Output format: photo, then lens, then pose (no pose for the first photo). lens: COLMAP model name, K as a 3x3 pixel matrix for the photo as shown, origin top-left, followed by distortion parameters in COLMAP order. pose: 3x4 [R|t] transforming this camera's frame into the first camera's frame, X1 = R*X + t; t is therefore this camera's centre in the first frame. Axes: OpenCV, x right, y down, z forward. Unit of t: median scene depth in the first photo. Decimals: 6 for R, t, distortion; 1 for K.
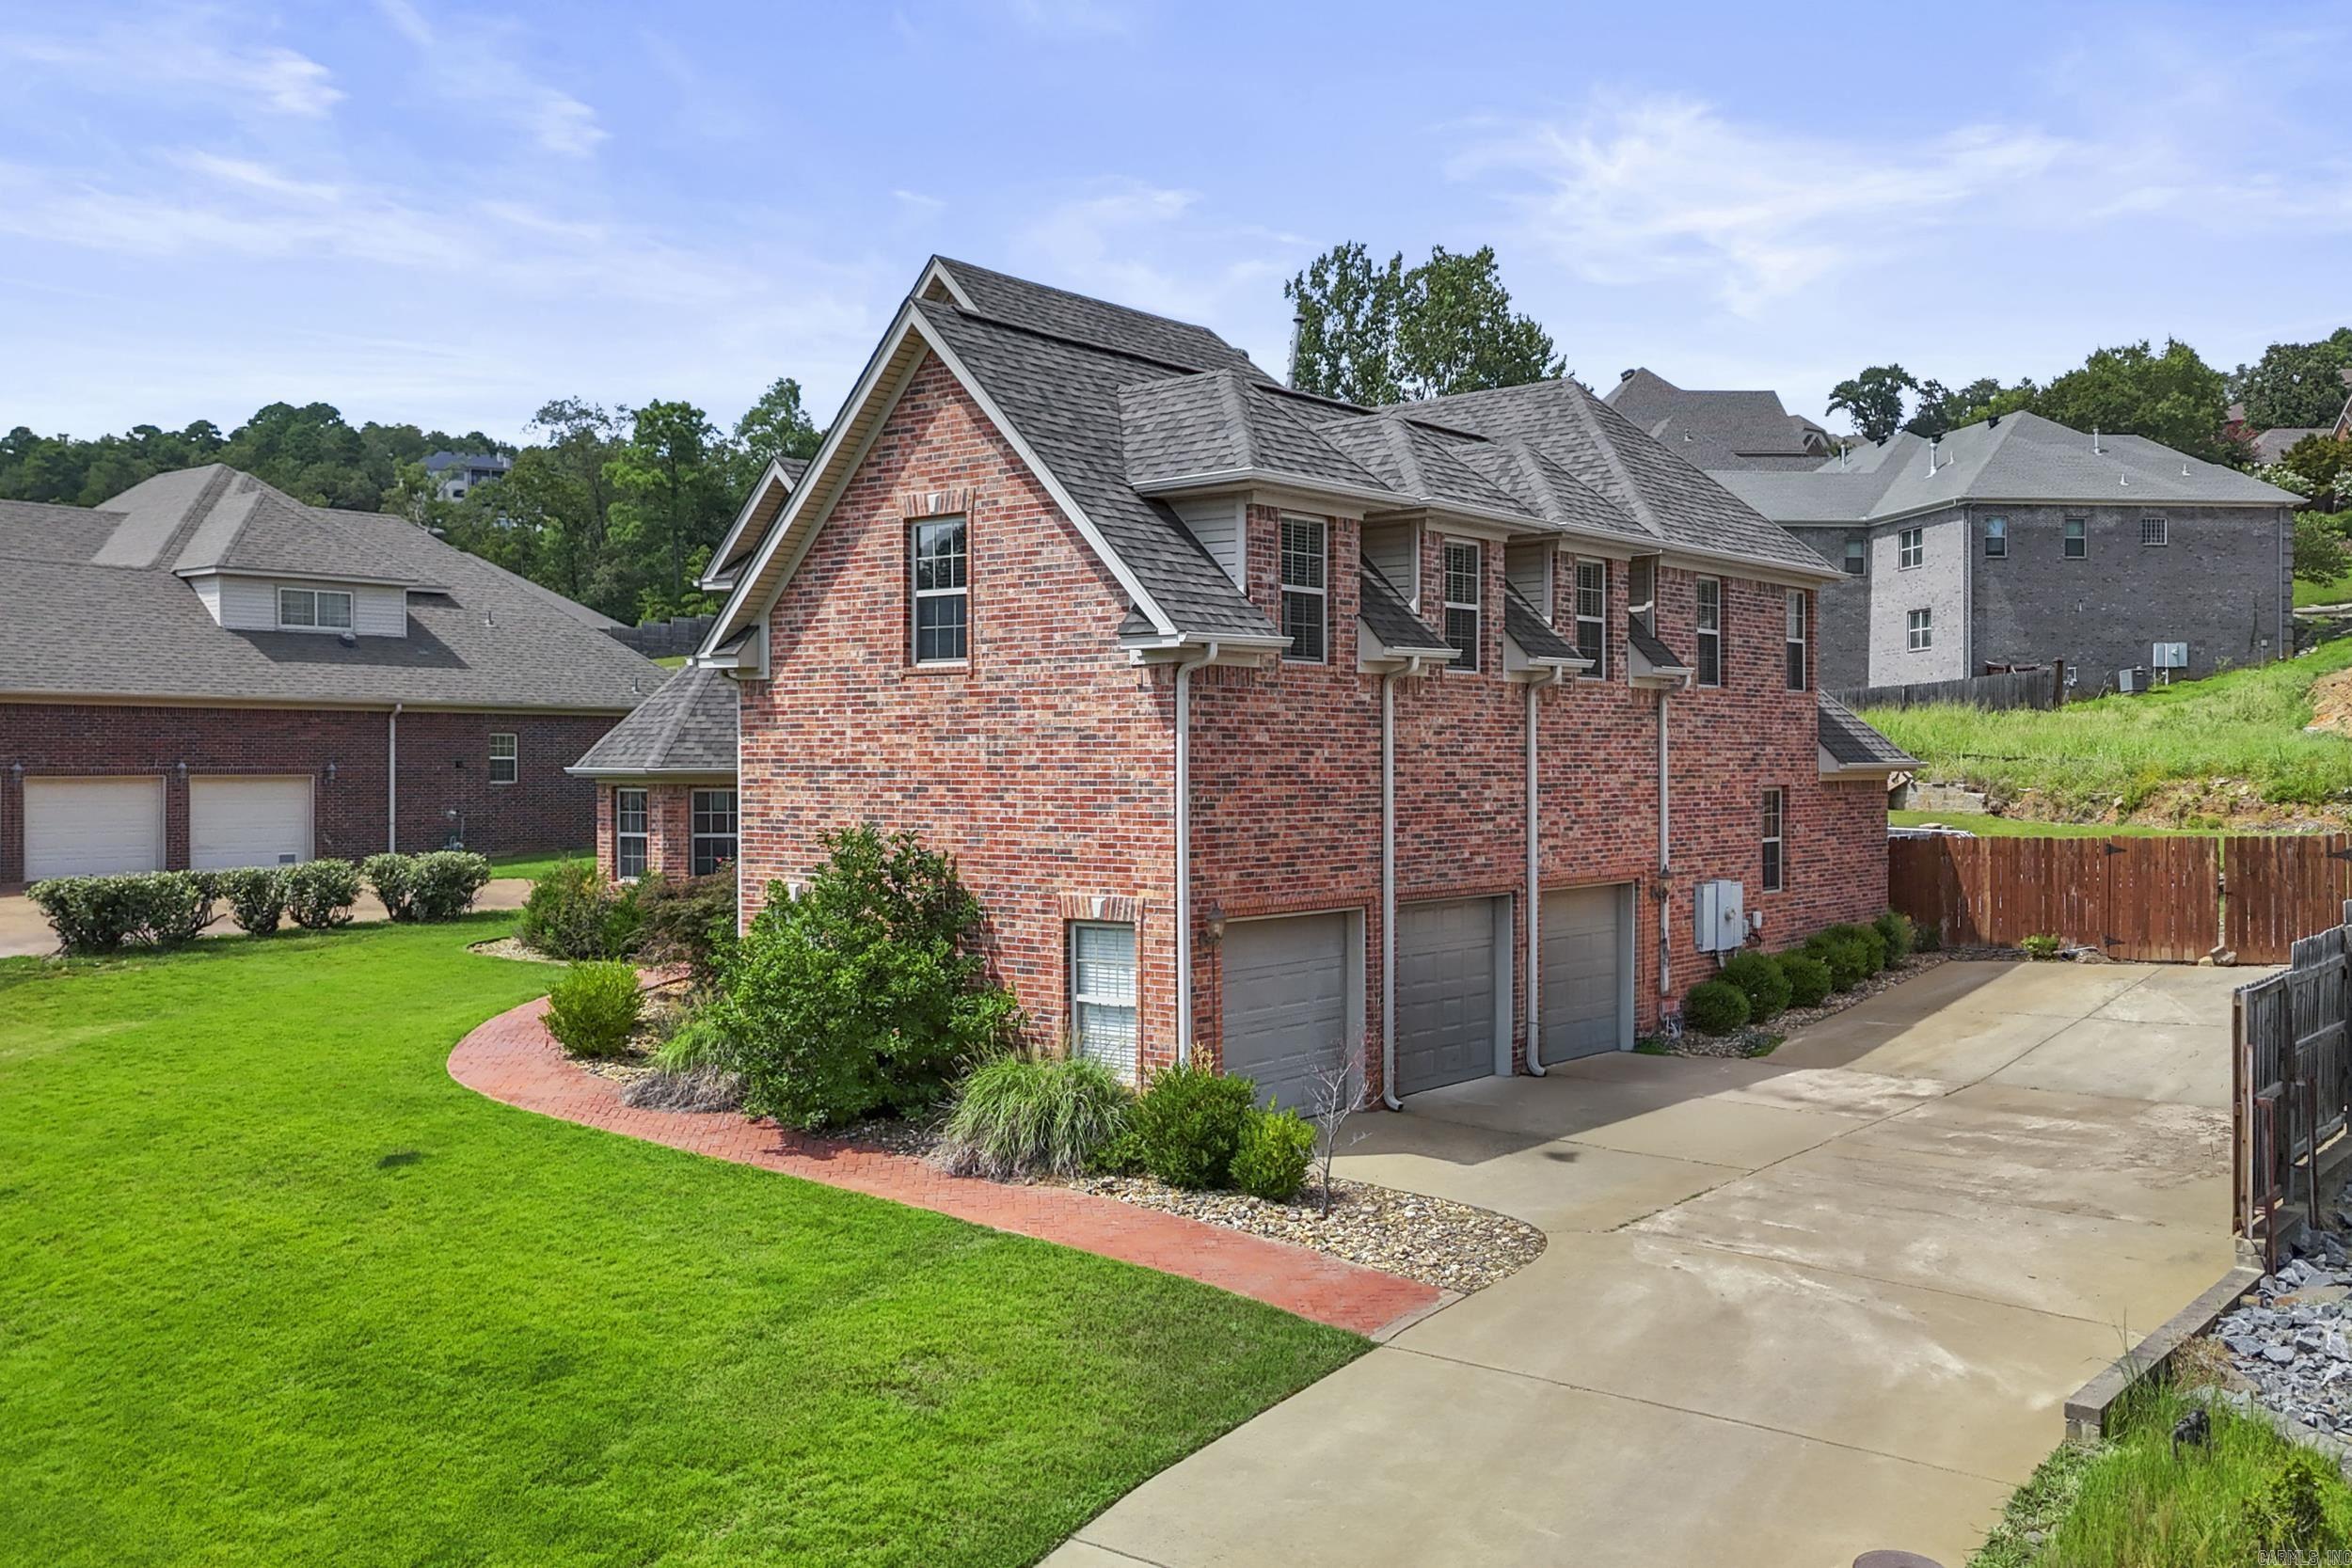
lens RADIAL K [[2067.8, 0, 1176.0], [0, 2067.8, 784.0], [0, 0, 1]] dist [0.105066, -0.186069]
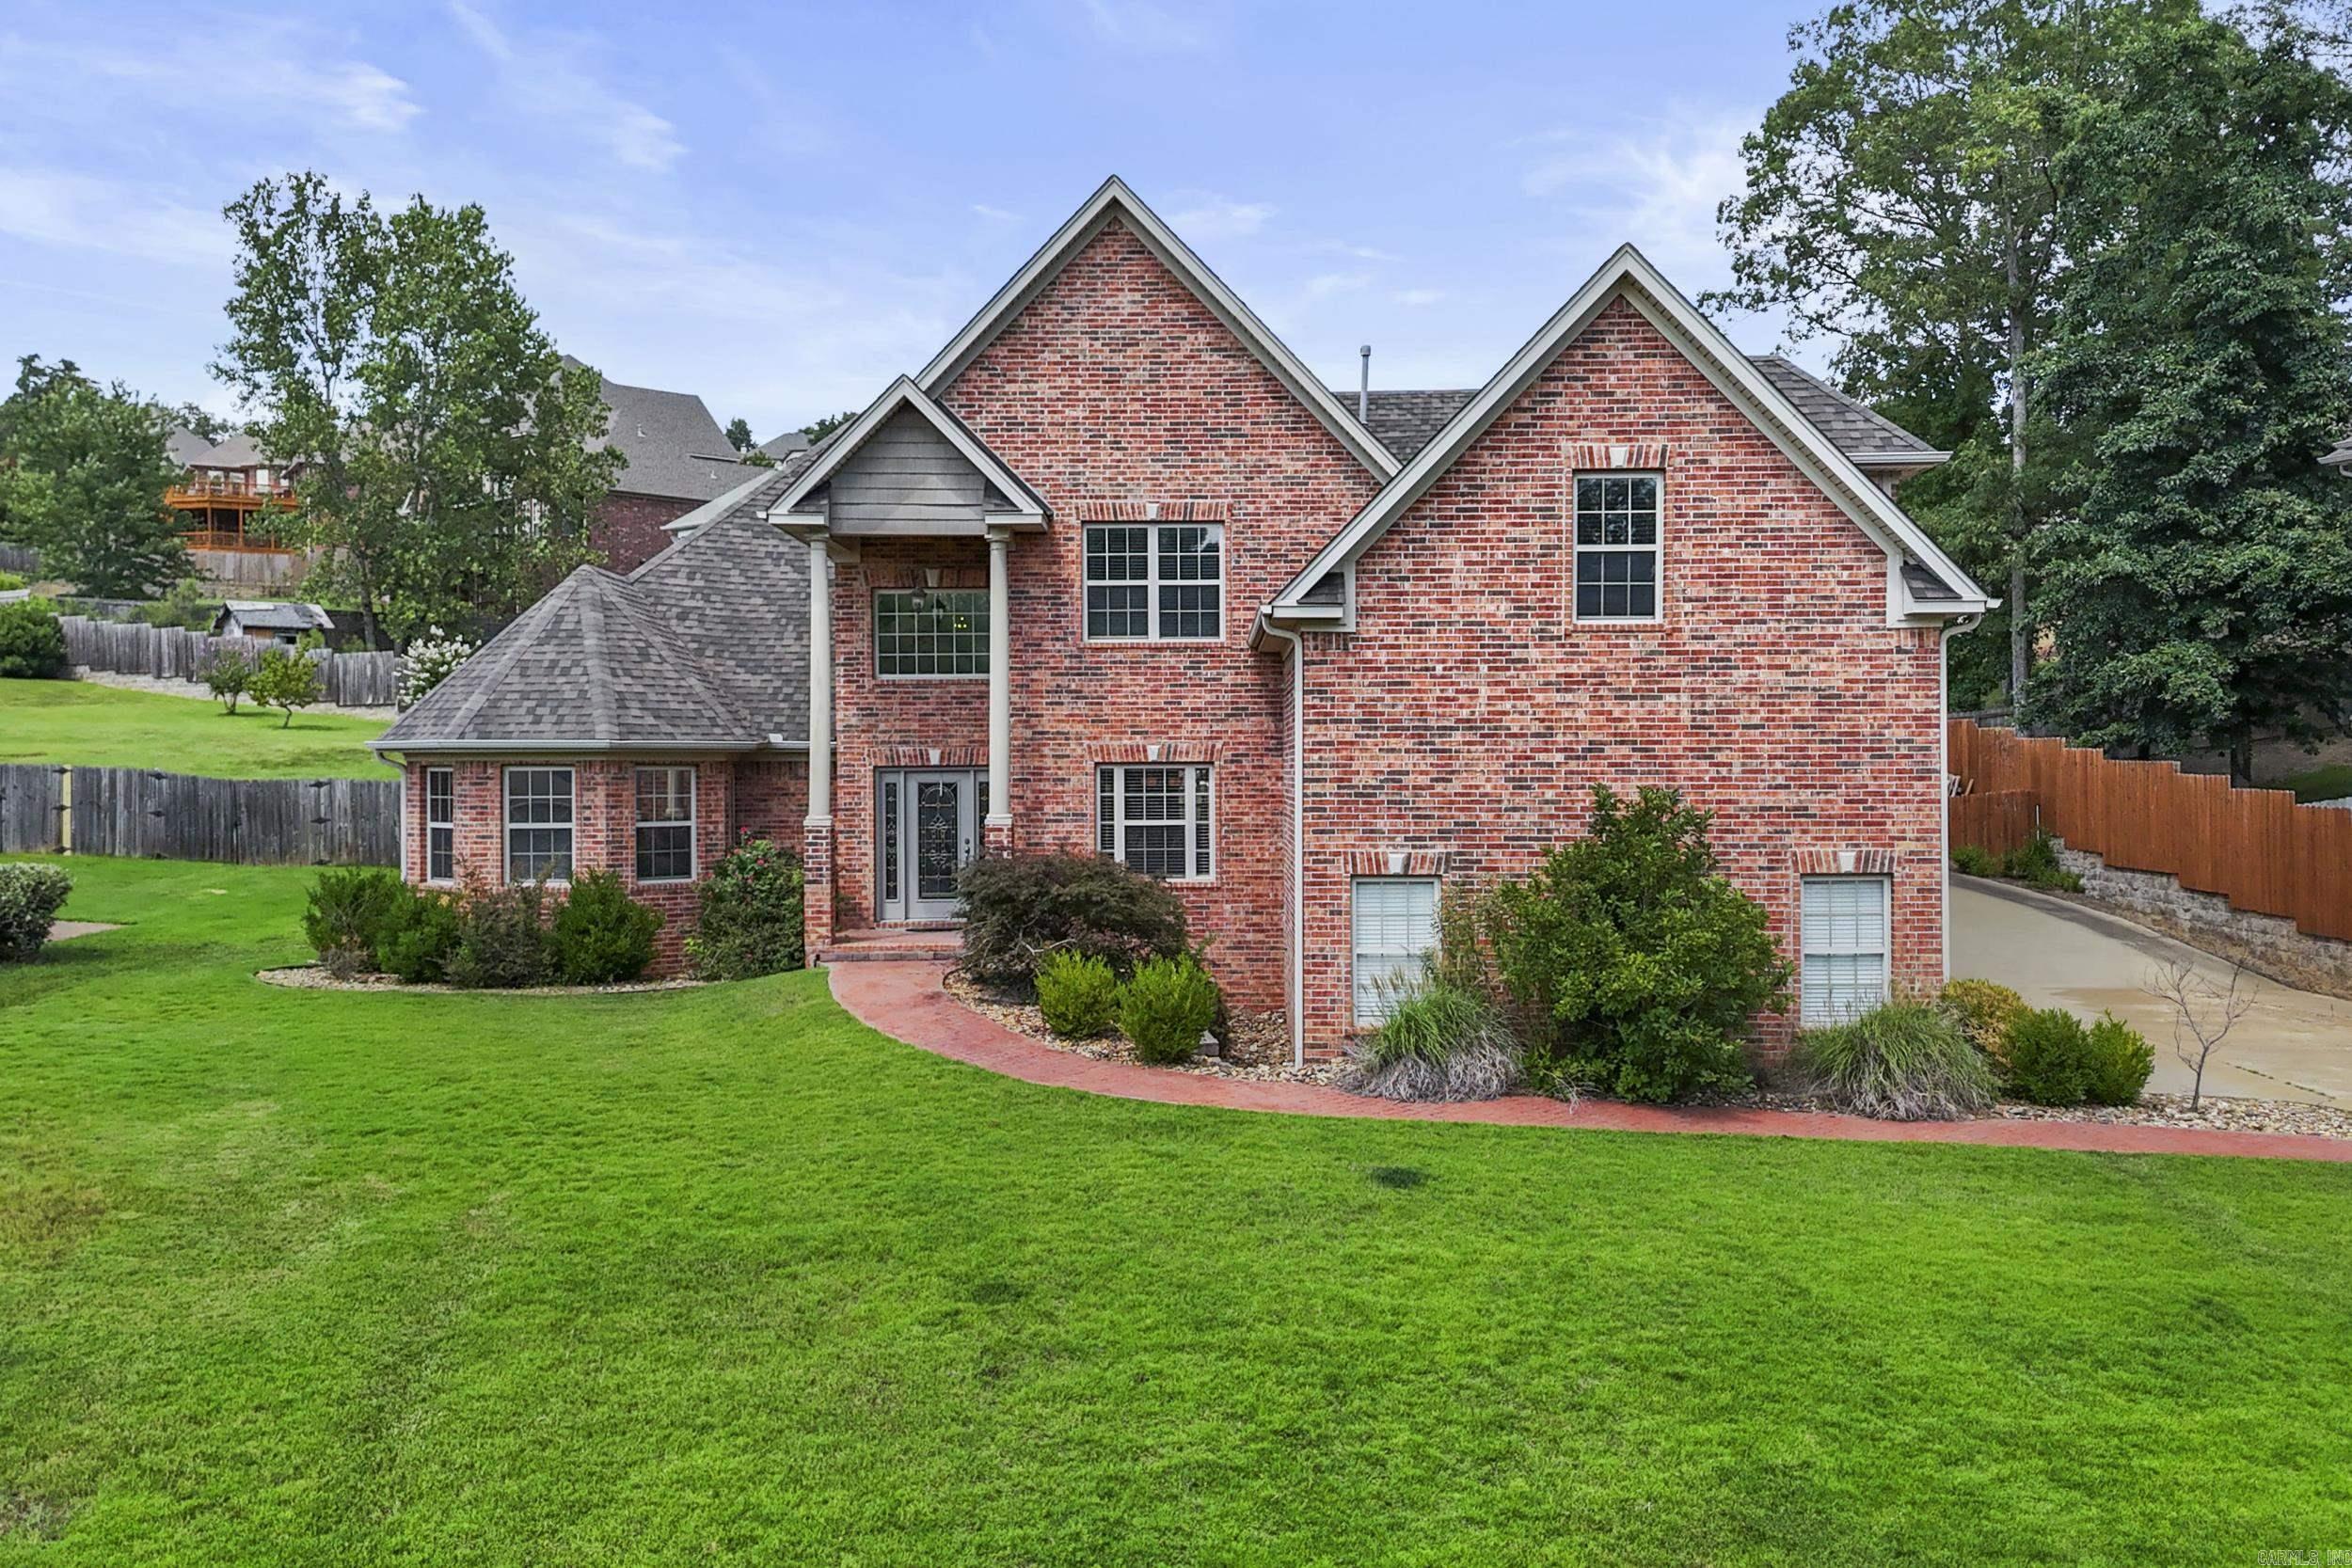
lens RADIAL K [[2067.8, 0, 1176.0], [0, 2067.8, 784.0], [0, 0, 1]] dist [0.105066, -0.186069]
pose [[0.797374, -0.005752, 0.603458, -0.898196], [0.007773, 0.999970, -0.000739, 0.018448], [-0.603435, 0.005280, 0.797395, 0.354459]]
